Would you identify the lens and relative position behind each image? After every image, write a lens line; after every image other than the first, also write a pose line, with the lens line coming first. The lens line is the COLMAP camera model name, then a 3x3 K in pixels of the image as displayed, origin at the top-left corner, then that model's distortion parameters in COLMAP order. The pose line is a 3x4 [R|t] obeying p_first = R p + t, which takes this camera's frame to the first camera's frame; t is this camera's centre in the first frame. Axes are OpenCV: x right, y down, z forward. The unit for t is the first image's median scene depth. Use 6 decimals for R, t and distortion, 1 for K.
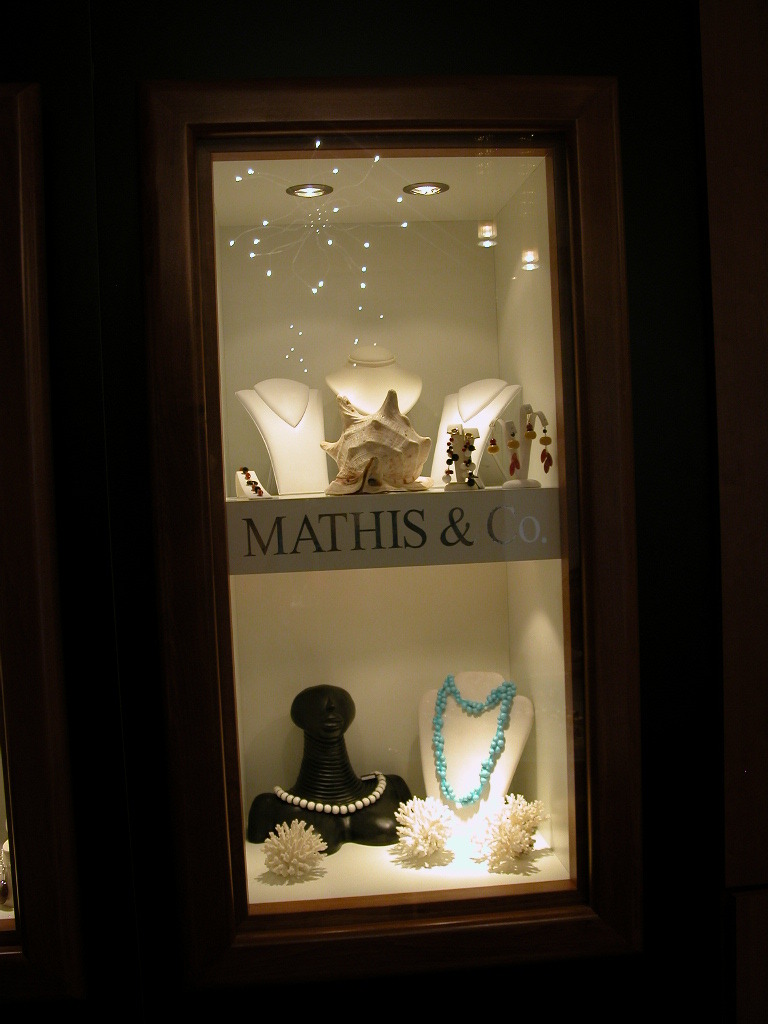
lens RADIAL K [[1118.0, 0, 381.1], [0, 1118.0, 510.9], [0, 0, 1]] dist [-0.134075, 0.000000]
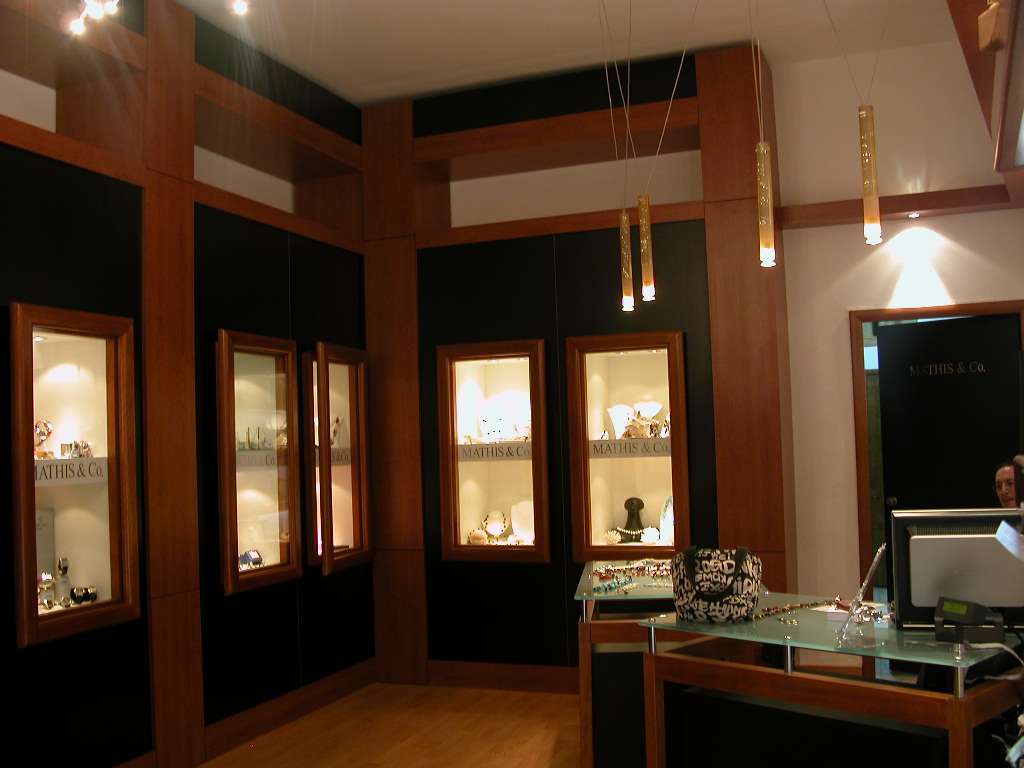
lens RADIAL K [[1049.1, 0, 514.9], [0, 1049.1, 385.5], [0, 0, 1]] dist [-0.117698, 0.000000]
pose [[0.891254, -0.012427, -0.453334, 1.213633], [-0.020437, 0.997508, -0.067522, 0.050606], [0.453043, 0.069444, 0.888780, -2.257157]]
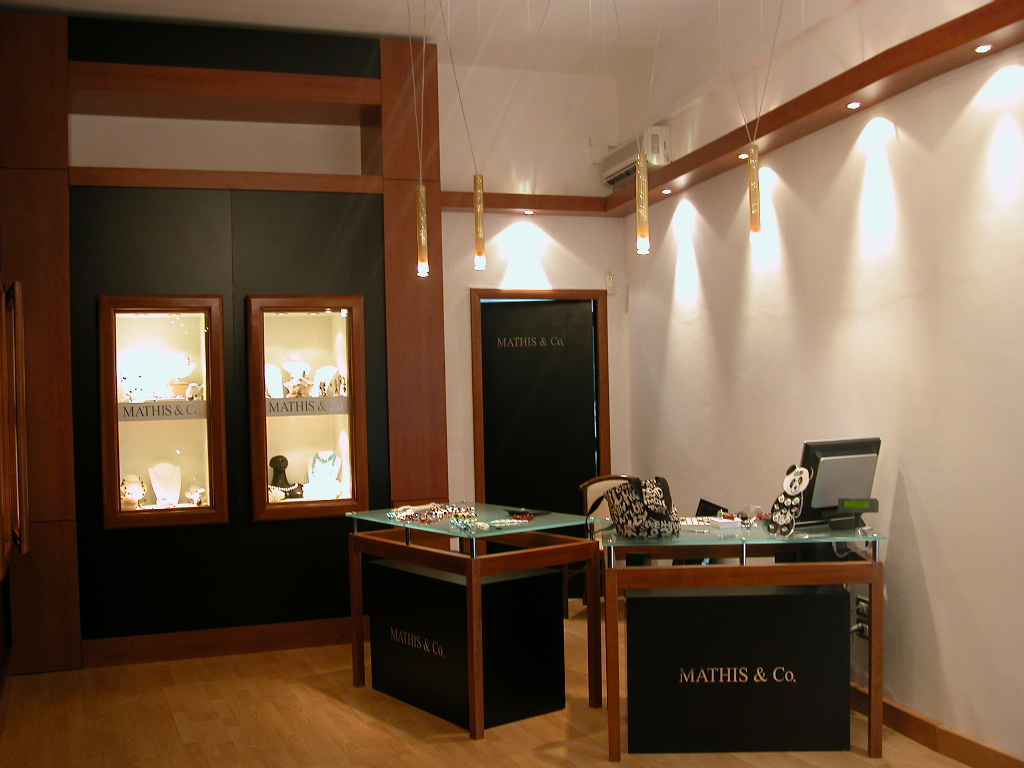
lens RADIAL K [[1049.1, 0, 471.4], [0, 1049.1, 377.9], [0, 0, 1]] dist [-0.117698, 0.000000]
pose [[0.969280, 0.015326, 0.245480, -0.312348], [-0.001250, 0.998351, -0.057393, 0.121353], [-0.245955, 0.055323, 0.967701, -2.580958]]
